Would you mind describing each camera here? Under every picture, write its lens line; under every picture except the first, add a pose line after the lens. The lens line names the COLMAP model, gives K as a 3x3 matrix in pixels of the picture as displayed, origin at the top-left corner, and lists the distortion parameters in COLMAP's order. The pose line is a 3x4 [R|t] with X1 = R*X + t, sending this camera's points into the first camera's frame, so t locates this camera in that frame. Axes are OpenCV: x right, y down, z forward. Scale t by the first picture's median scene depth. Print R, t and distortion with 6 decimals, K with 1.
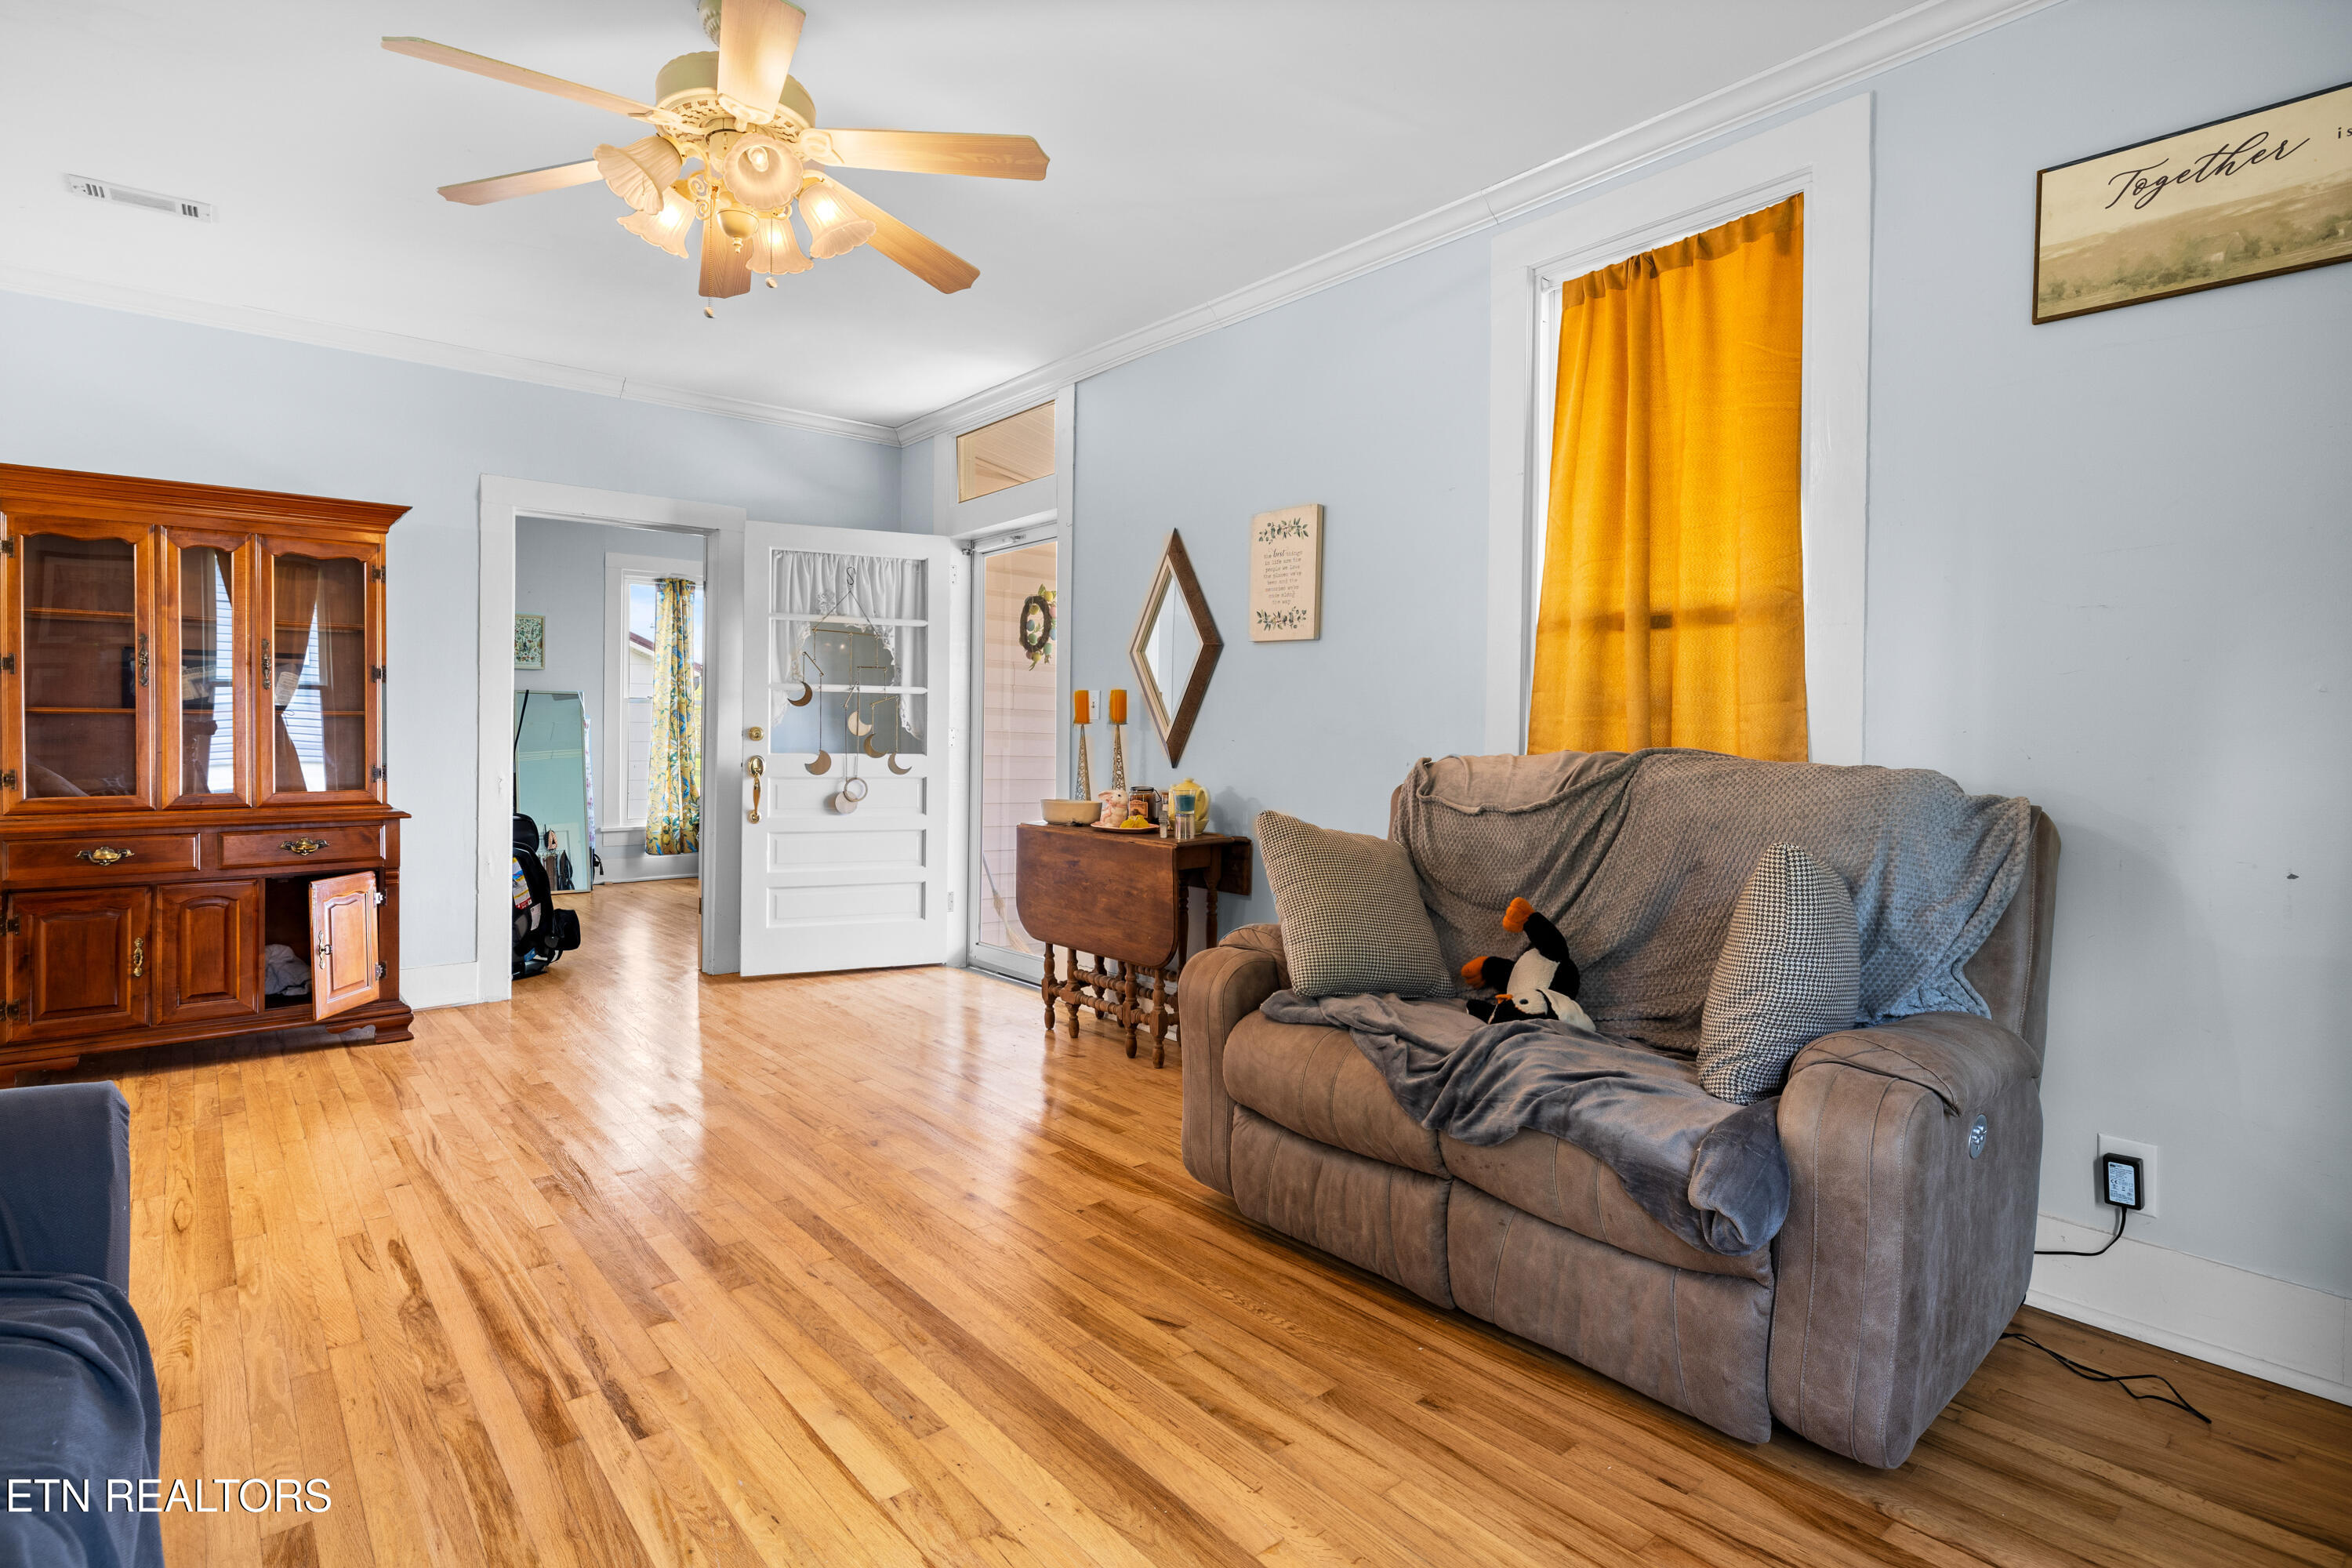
lens RADIAL K [[1159.0, 0, 1178.3], [0, 1159.0, 766.3], [0, 0, 1]] dist [-0.009198, 0.003000]
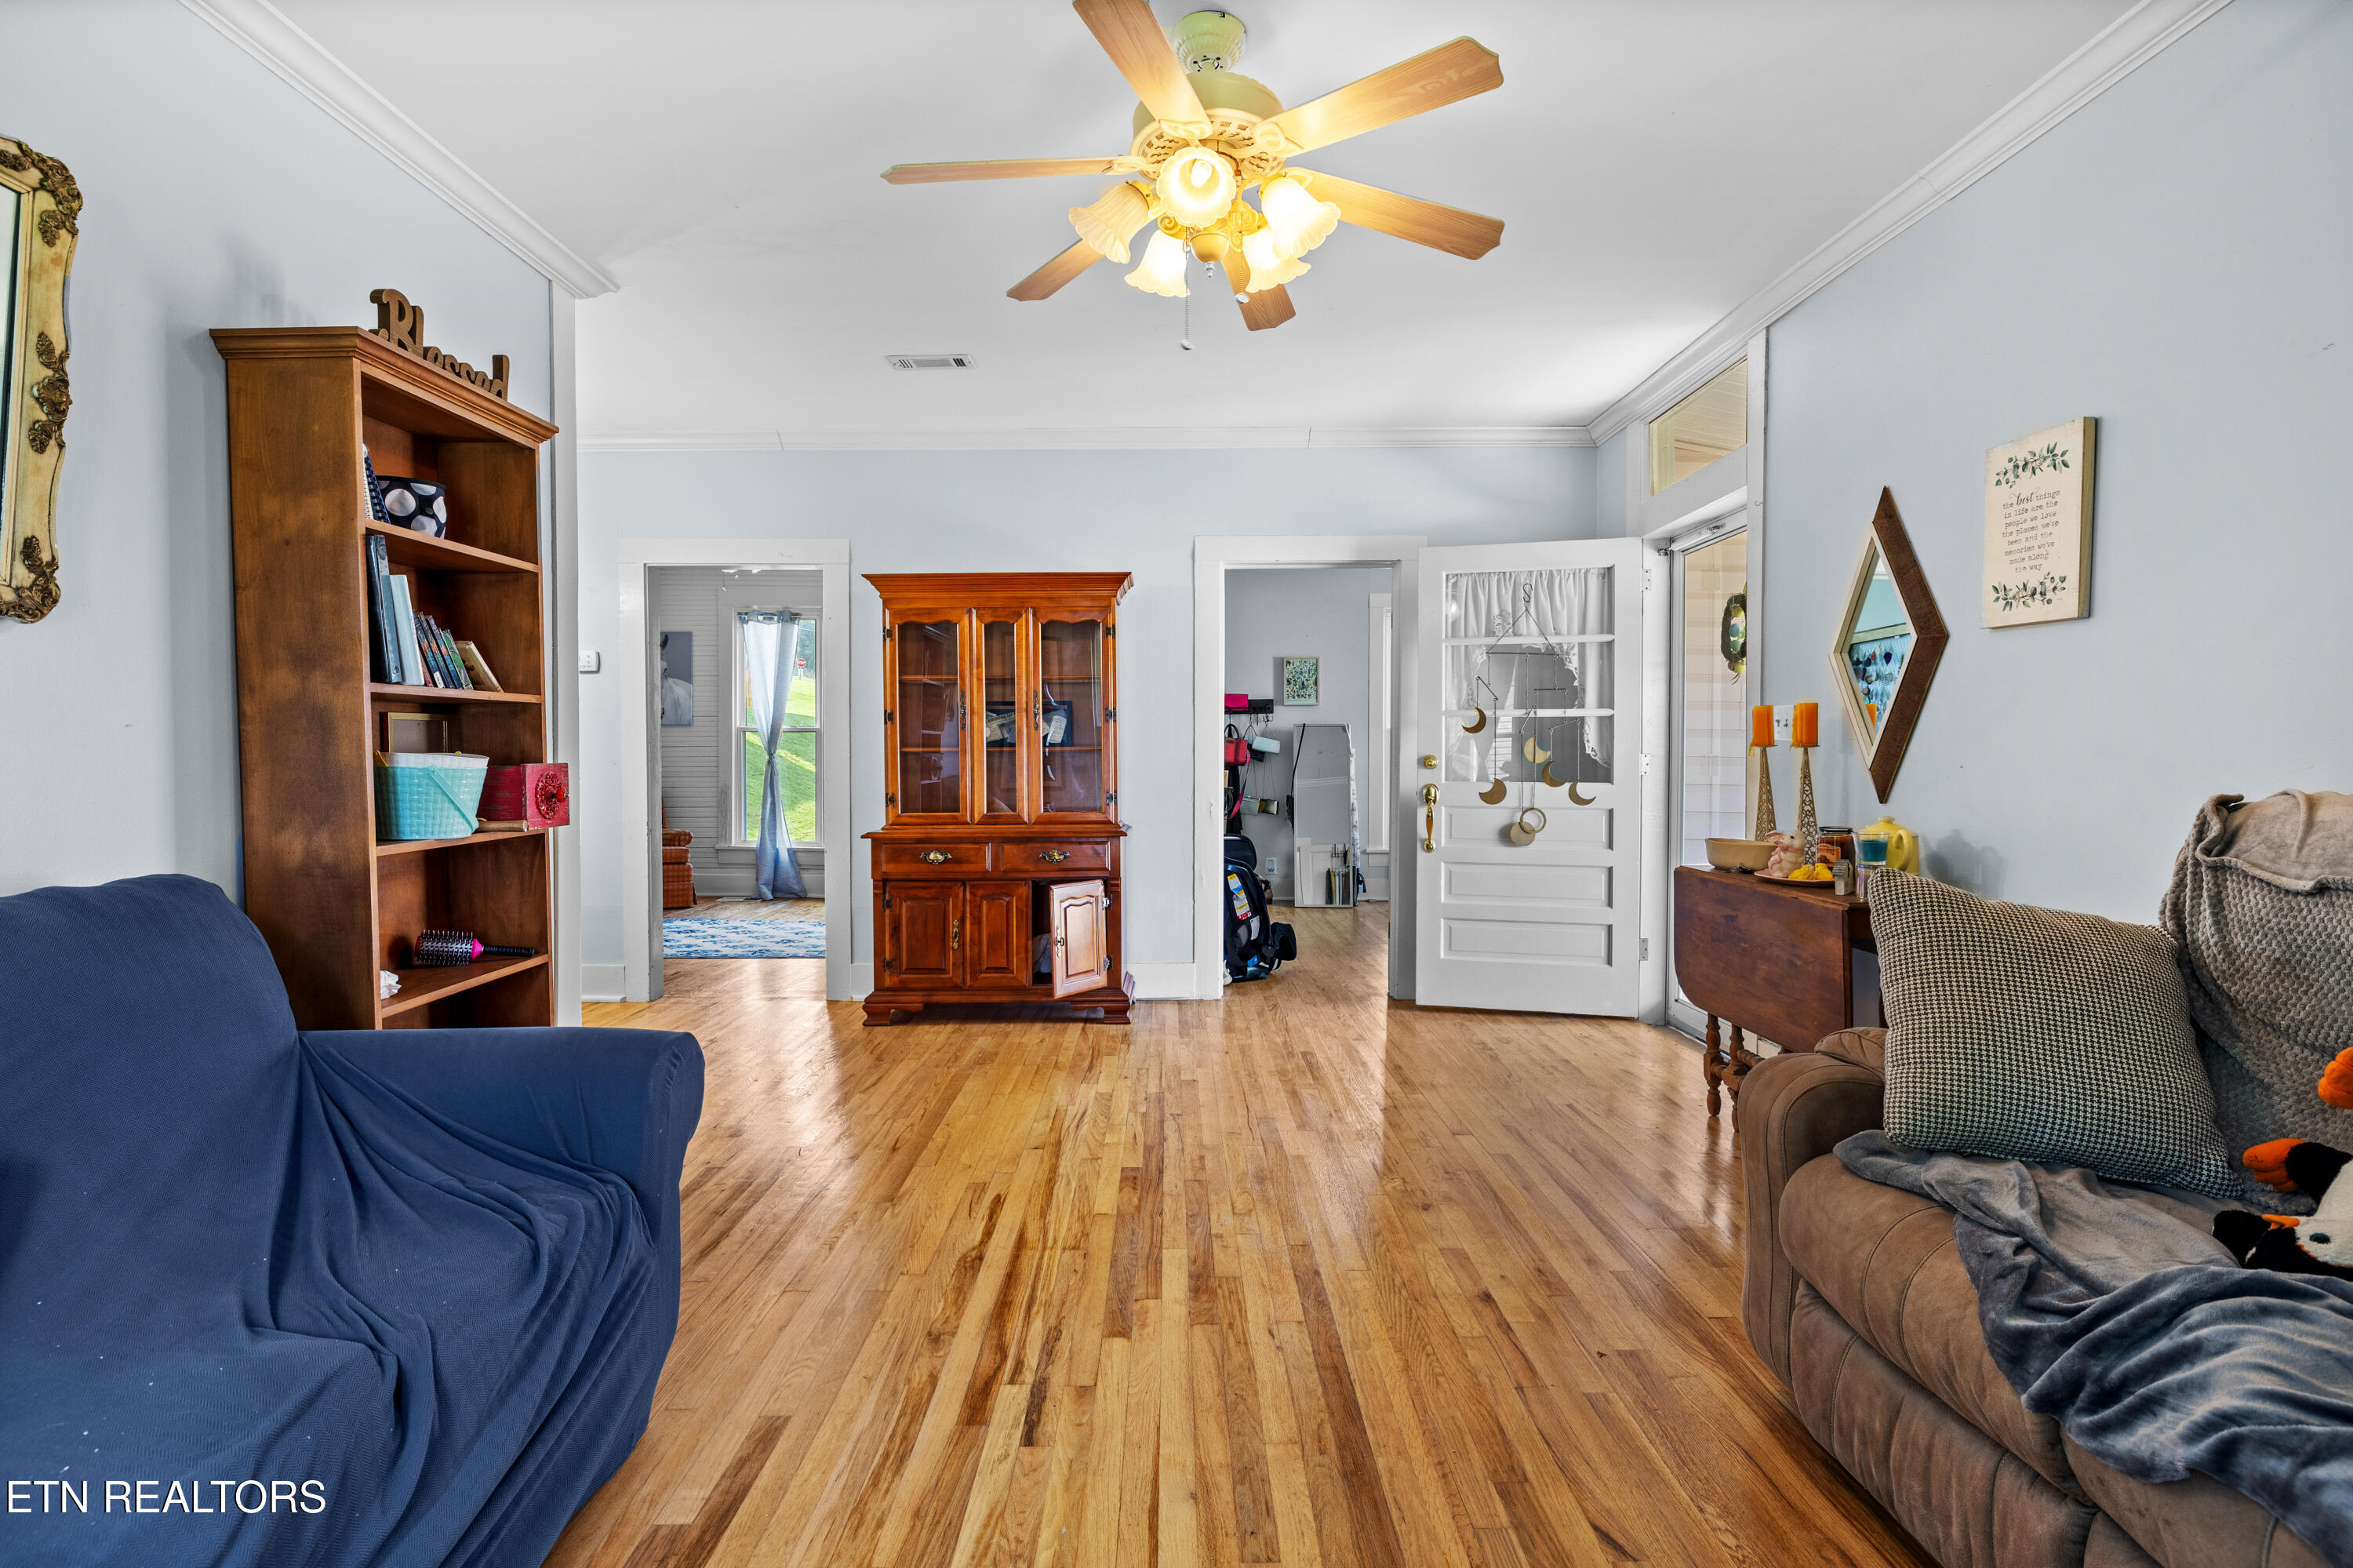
lens RADIAL K [[1159.5, 0, 1175.1], [0, 1159.5, 792.0], [0, 0, 1]] dist [-0.009198, 0.003000]
pose [[0.765134, 0.008600, -0.643813, 0.204077], [-0.008947, 0.999956, 0.002725, -0.005880], [0.643808, 0.003675, 0.765178, 0.196250]]
